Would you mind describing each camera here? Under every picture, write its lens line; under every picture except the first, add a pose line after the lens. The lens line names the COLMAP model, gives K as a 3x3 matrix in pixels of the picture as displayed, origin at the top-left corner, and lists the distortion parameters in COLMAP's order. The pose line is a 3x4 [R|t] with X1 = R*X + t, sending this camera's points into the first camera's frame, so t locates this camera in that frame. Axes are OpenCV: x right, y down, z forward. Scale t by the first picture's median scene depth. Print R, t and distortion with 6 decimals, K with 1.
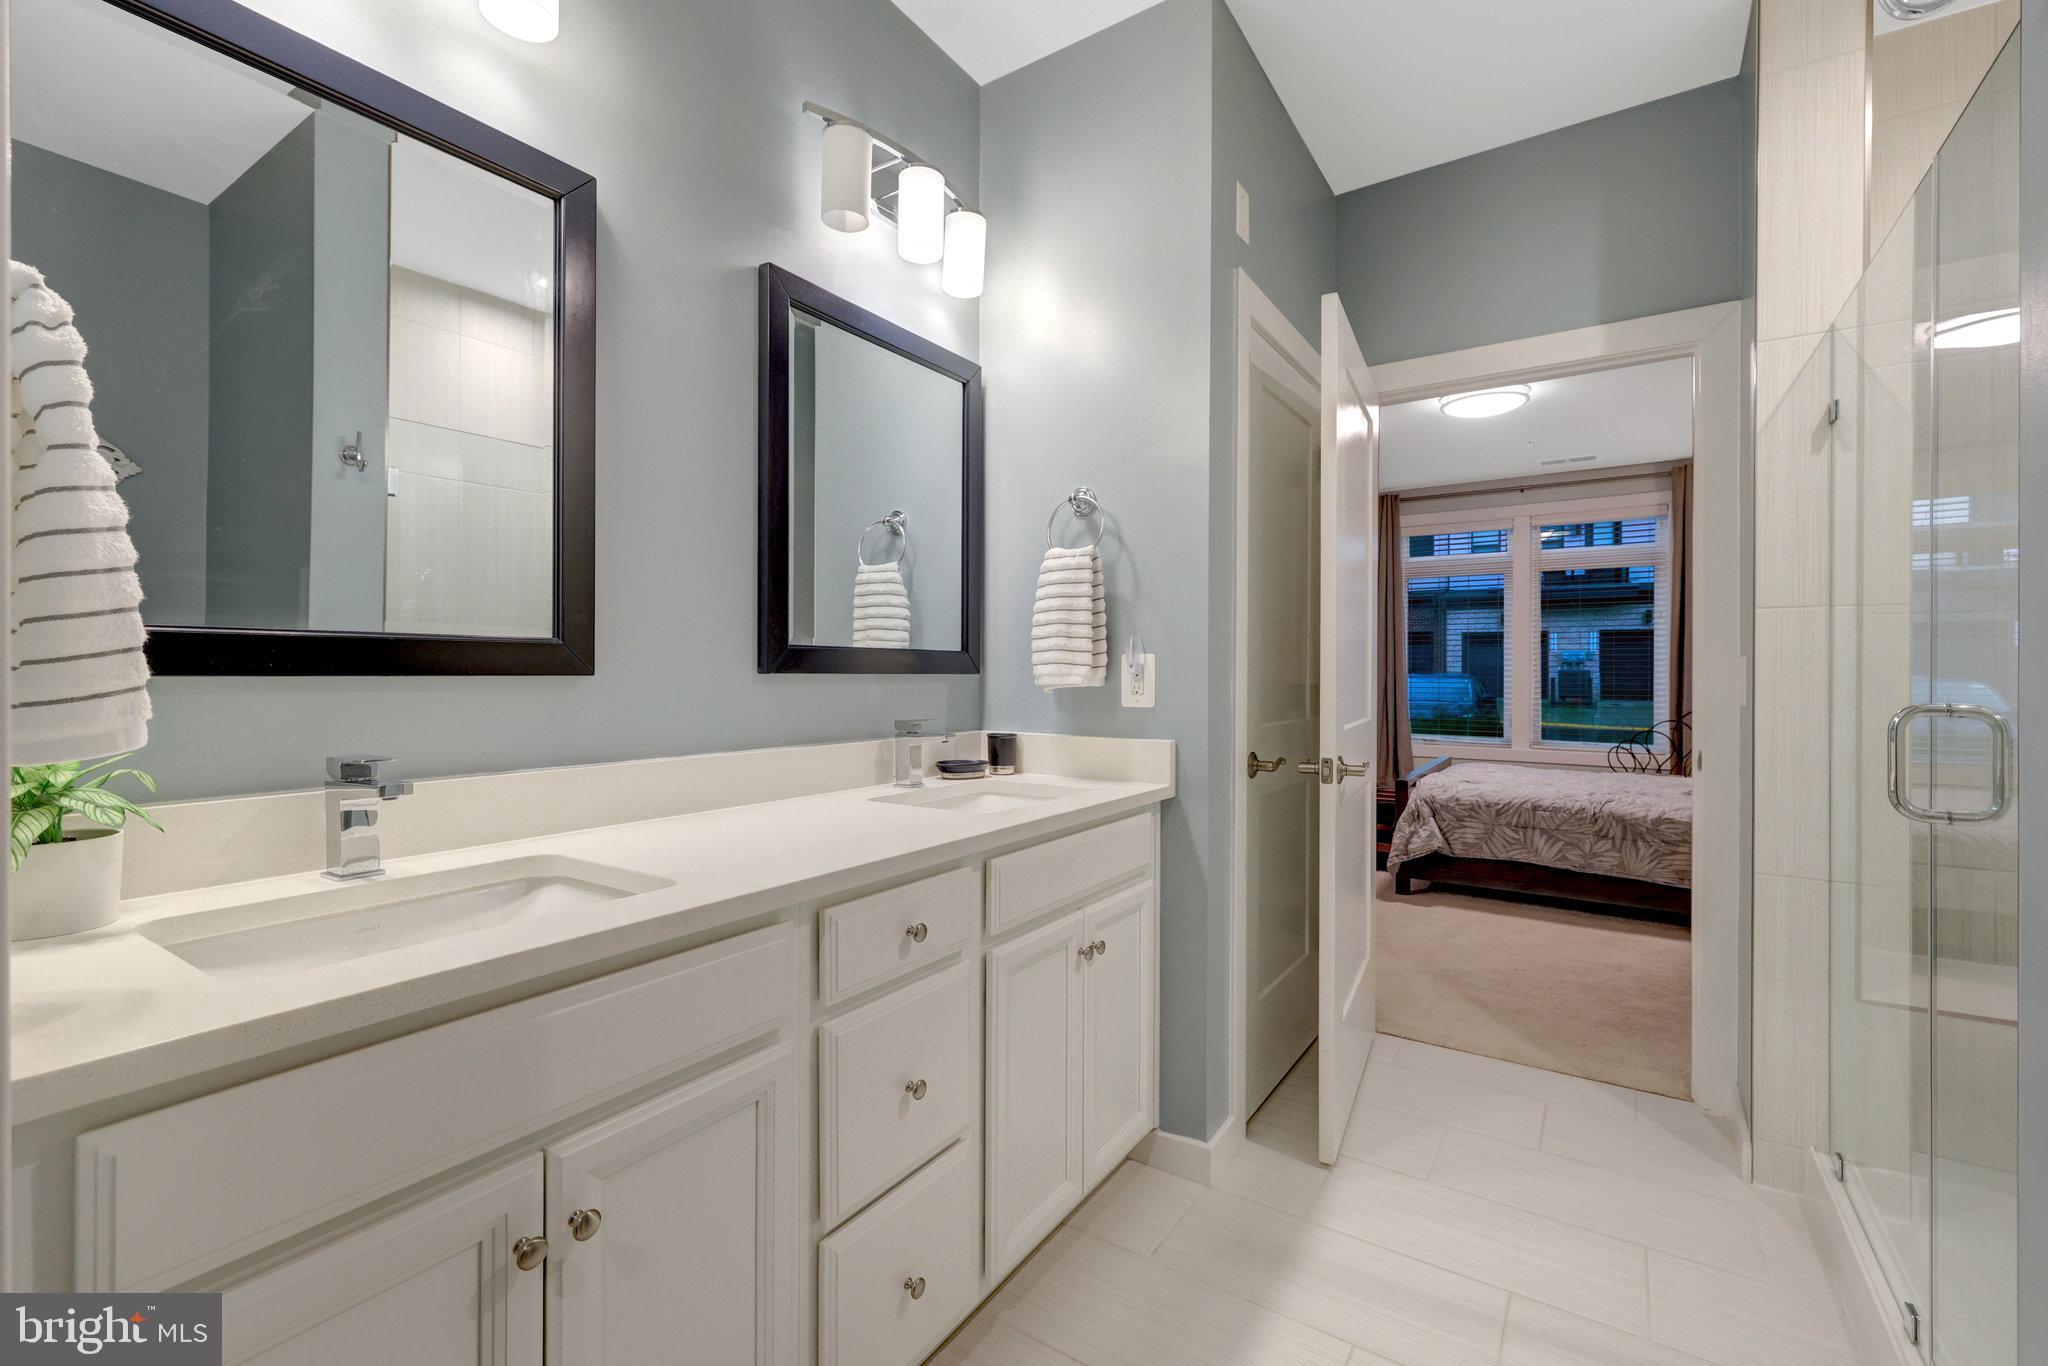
lens RADIAL K [[886.9, 0, 1024.7], [0, 886.9, 652.7], [0, 0, 1]] dist [-0.001506, -0.000306]
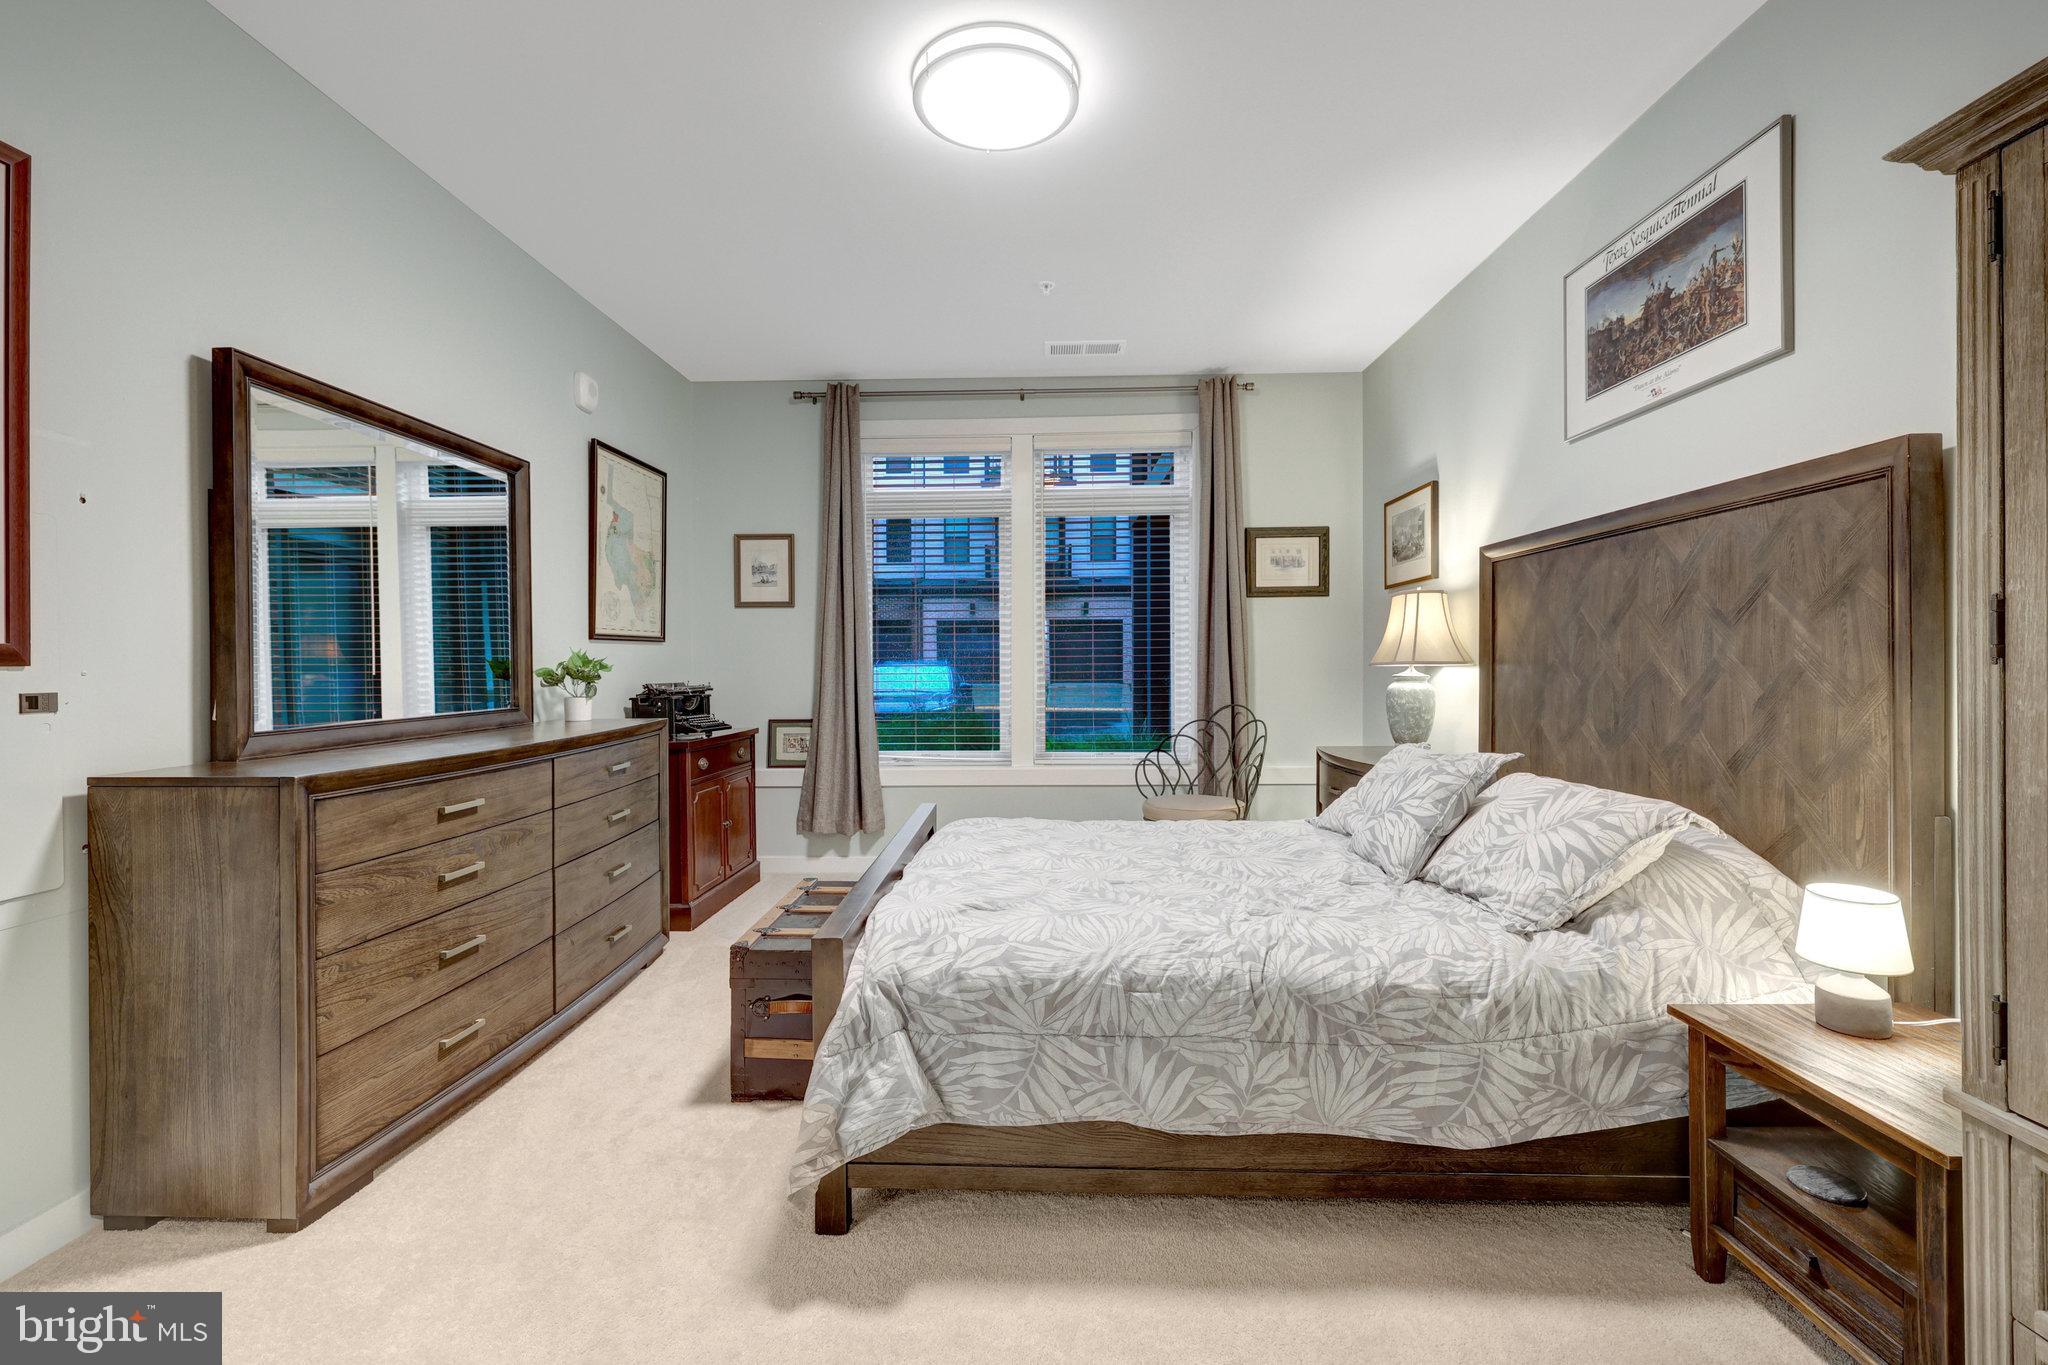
lens RADIAL K [[886.9, 0, 1001.7], [0, 886.9, 663.8], [0, 0, 1]] dist [-0.001506, -0.000306]
pose [[0.861194, -0.015816, 0.508031, 0.314090], [0.003358, 0.999671, 0.025430, 0.015674], [-0.508266, -0.020194, 0.860963, 0.670220]]
